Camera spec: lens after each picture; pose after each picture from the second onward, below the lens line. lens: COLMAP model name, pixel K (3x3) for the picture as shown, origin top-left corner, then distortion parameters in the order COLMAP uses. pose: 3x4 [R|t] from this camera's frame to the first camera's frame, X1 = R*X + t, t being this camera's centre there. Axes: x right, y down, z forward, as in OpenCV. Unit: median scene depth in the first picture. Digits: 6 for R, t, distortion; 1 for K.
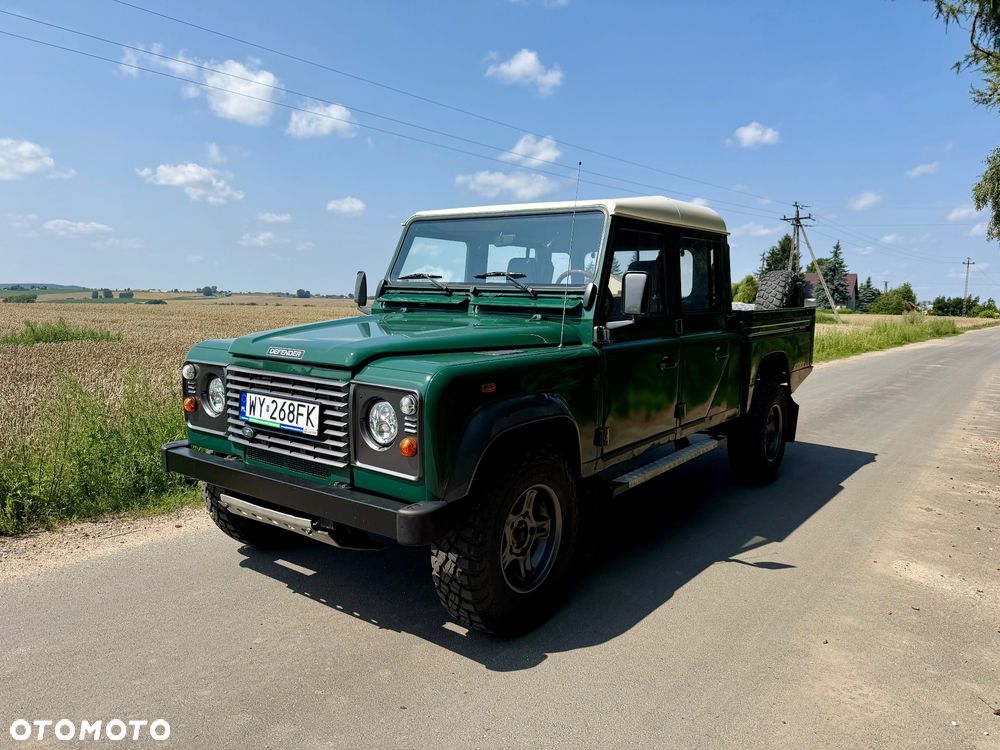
lens RADIAL K [[691.4, 0, 493.4], [0, 691.4, 389.0], [0, 0, 1]] dist [0.002291, -0.014572]
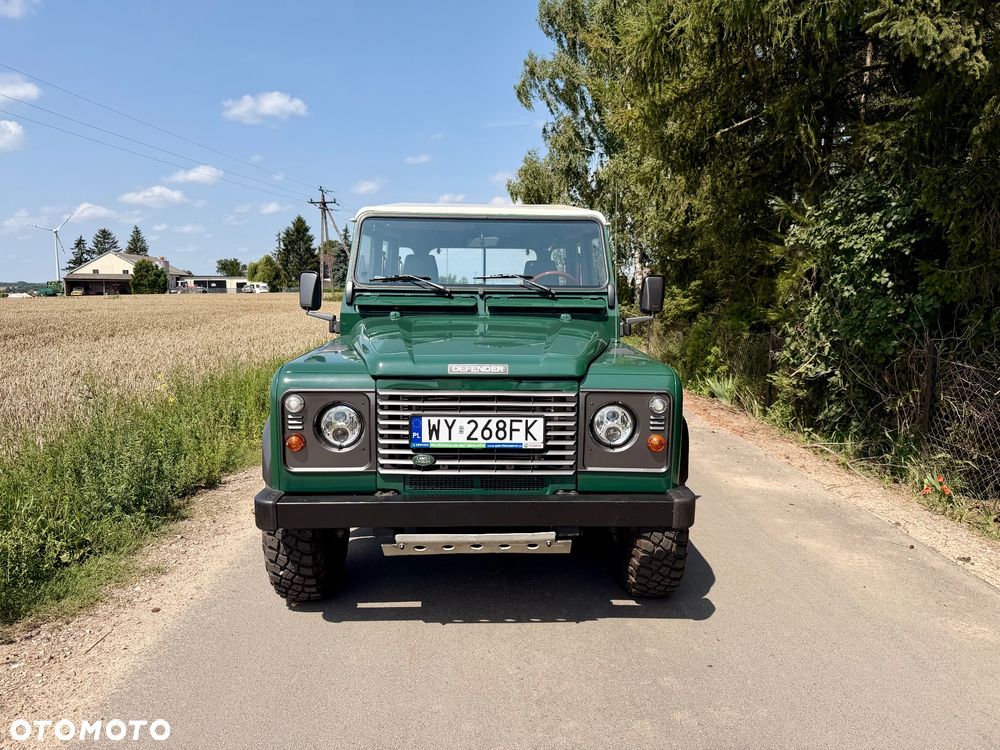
lens RADIAL K [[691.4, 0, 499.4], [0, 691.4, 378.6], [0, 0, 1]] dist [0.002291, -0.014572]
pose [[0.794476, -0.098674, 0.599226, -0.852882], [0.090776, 0.994922, 0.043479, -0.077683], [-0.600473, 0.019853, 0.799398, 0.228663]]
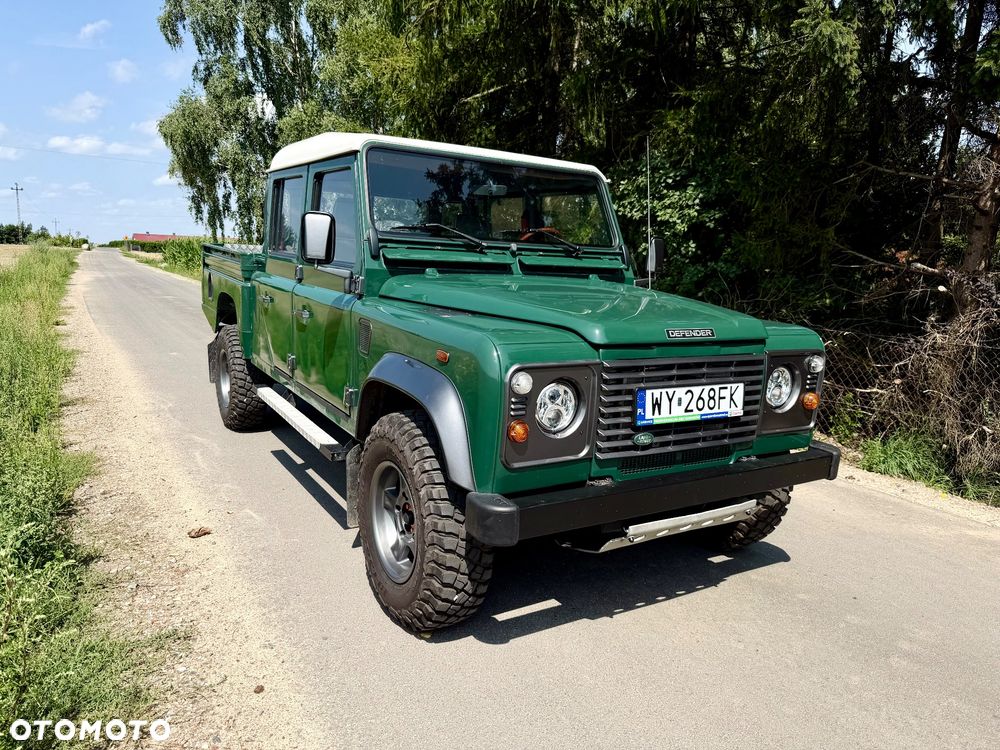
lens RADIAL K [[691.4, 0, 517.1], [0, 691.4, 391.5], [0, 0, 1]] dist [0.002291, -0.014572]
pose [[0.400217, -0.181537, 0.898260, -1.182576], [0.087476, 0.983275, 0.159743, -0.138587], [-0.912236, 0.014644, 0.409404, 0.852632]]
